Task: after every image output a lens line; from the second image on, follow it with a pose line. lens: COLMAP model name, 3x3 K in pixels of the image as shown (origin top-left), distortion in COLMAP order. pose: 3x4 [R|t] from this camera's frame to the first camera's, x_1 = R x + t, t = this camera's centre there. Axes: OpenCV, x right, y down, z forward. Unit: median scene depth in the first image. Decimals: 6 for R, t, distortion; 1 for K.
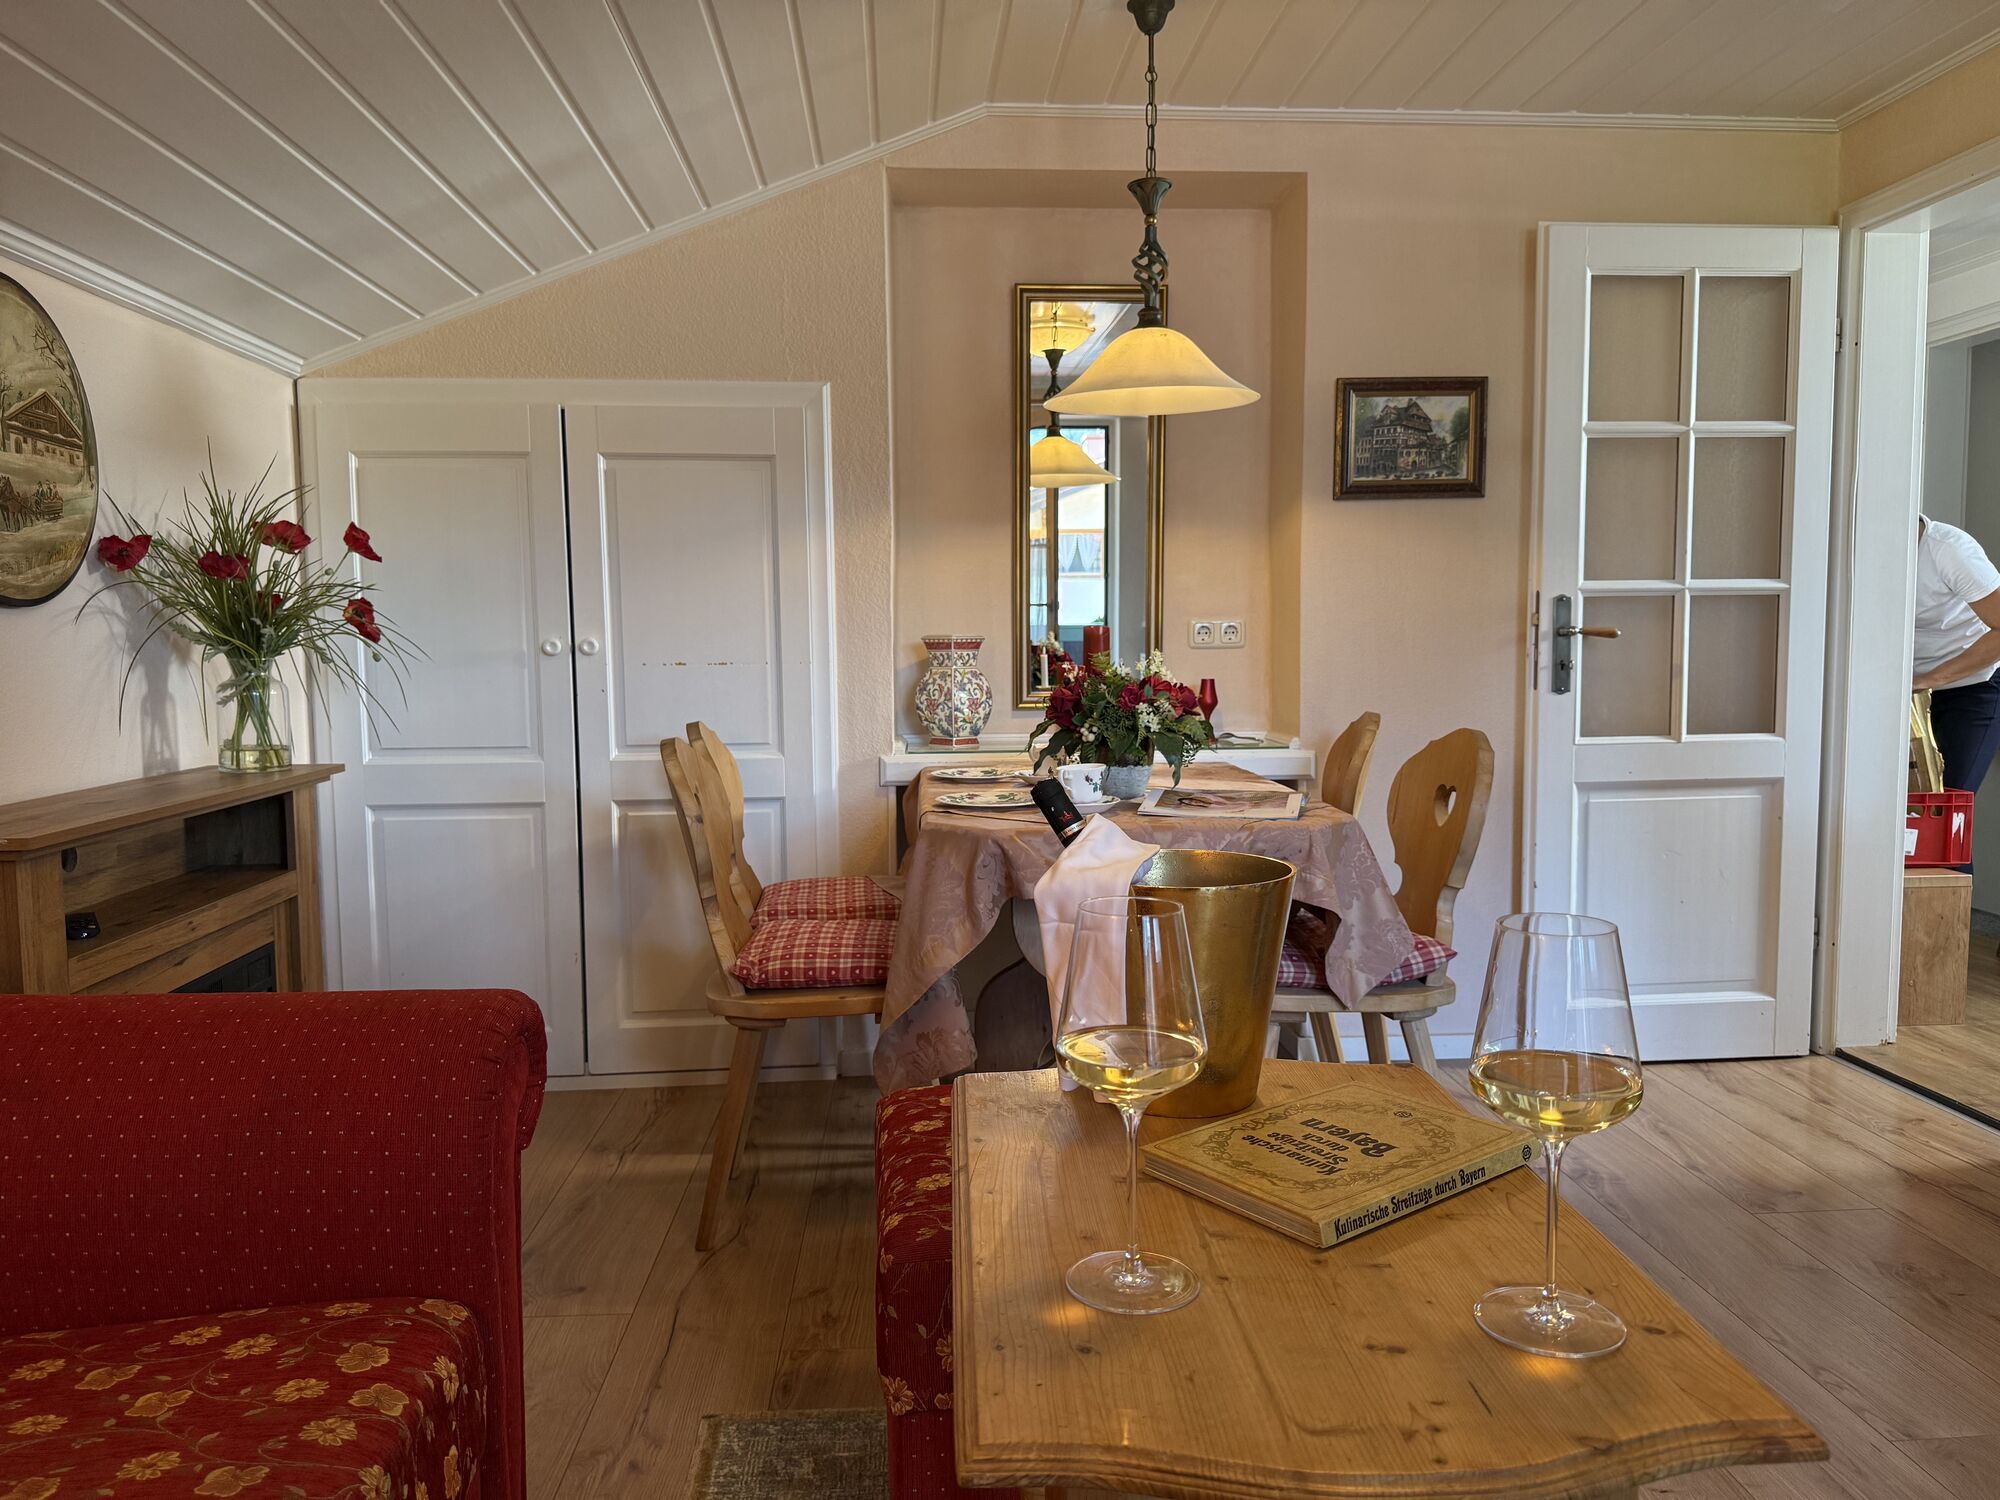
lens RADIAL K [[1421.3, 0, 1006.2], [0, 1421.3, 759.7], [0, 0, 1]] dist [0.052038, -0.004357]
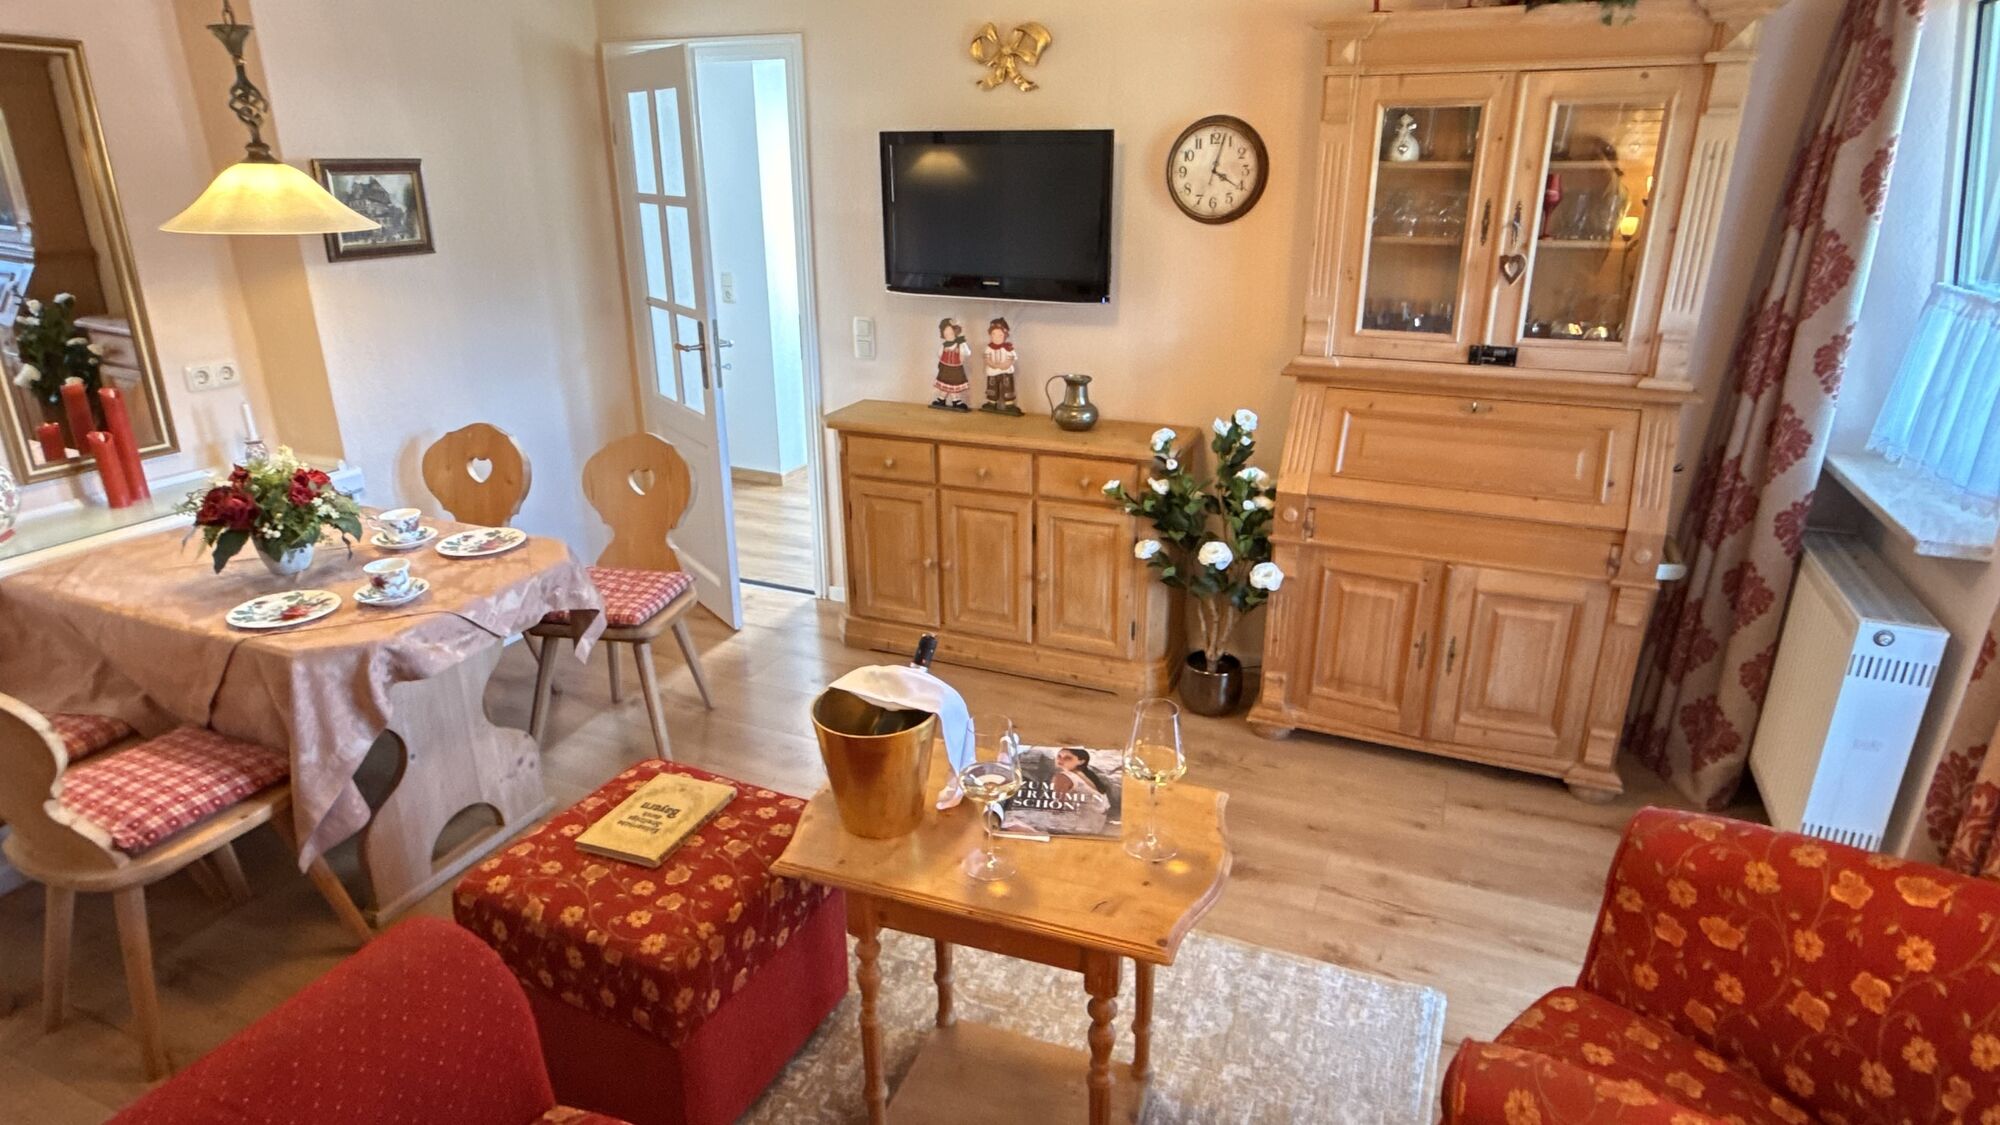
lens RADIAL K [[1099.5, 0, 1000.4], [0, 1099.5, 568.4], [0, 0, 1]] dist [-0.002039, 0.001310]
pose [[0.450357, -0.300683, 0.840695, -0.377639], [0.071667, 0.950723, 0.301644, -0.177305], [-0.889968, -0.075598, 0.449714, 0.056586]]
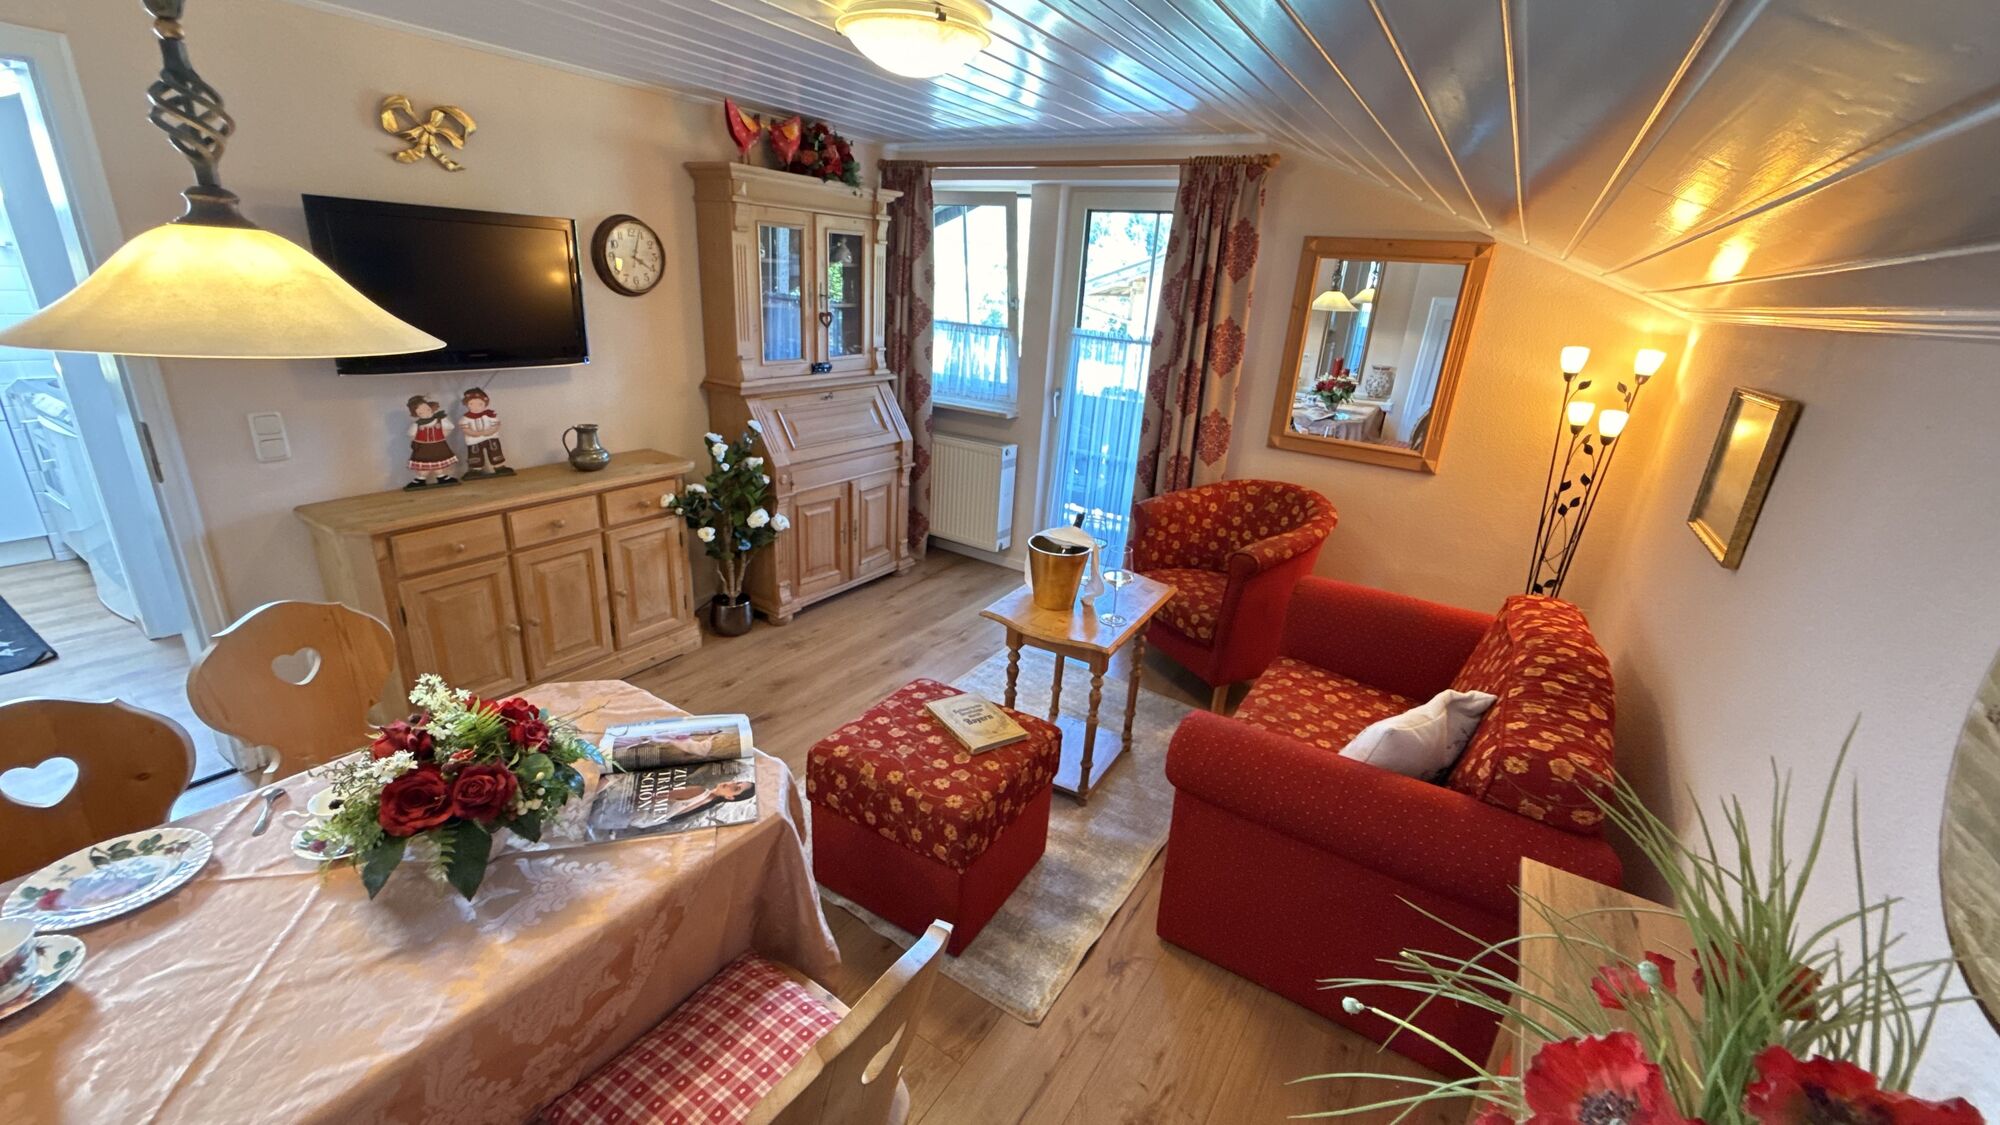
lens RADIAL K [[798.1, 0, 1000.8], [0, 798.1, 565.8], [0, 0, 1]] dist [-0.001470, 0.000312]
pose [[-0.804618, -0.242760, 0.541901, -0.326334], [-0.004304, 0.914971, 0.403496, -0.252445], [-0.593777, 0.322328, -0.737247, 0.903595]]
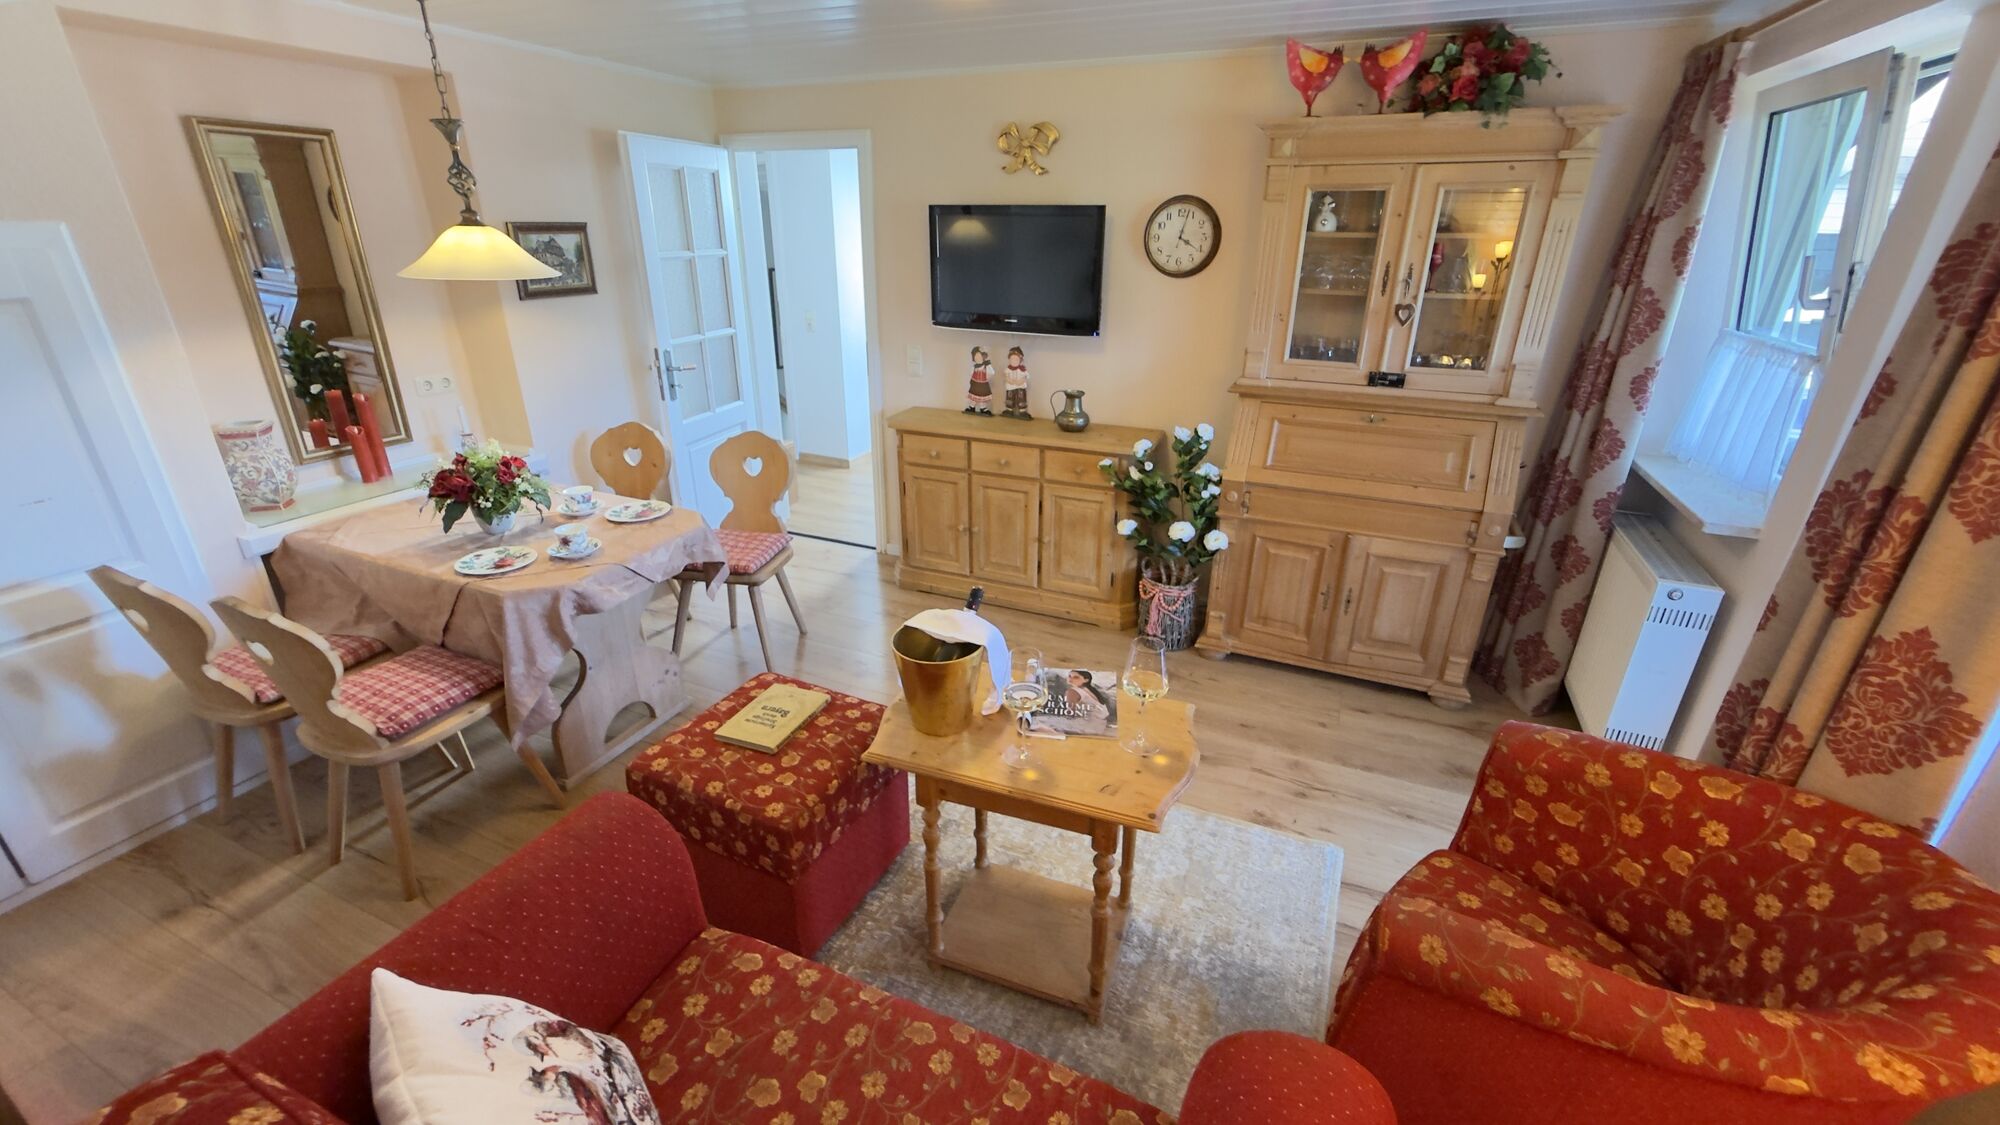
lens RADIAL K [[798.1, 0, 997.5], [0, 798.1, 565.6], [0, 0, 1]] dist [-0.001470, 0.000312]
pose [[0.455822, -0.335475, 0.824429, -0.375256], [0.062524, 0.936031, 0.346319, -0.181801], [-0.887872, -0.106313, 0.447639, 0.080296]]
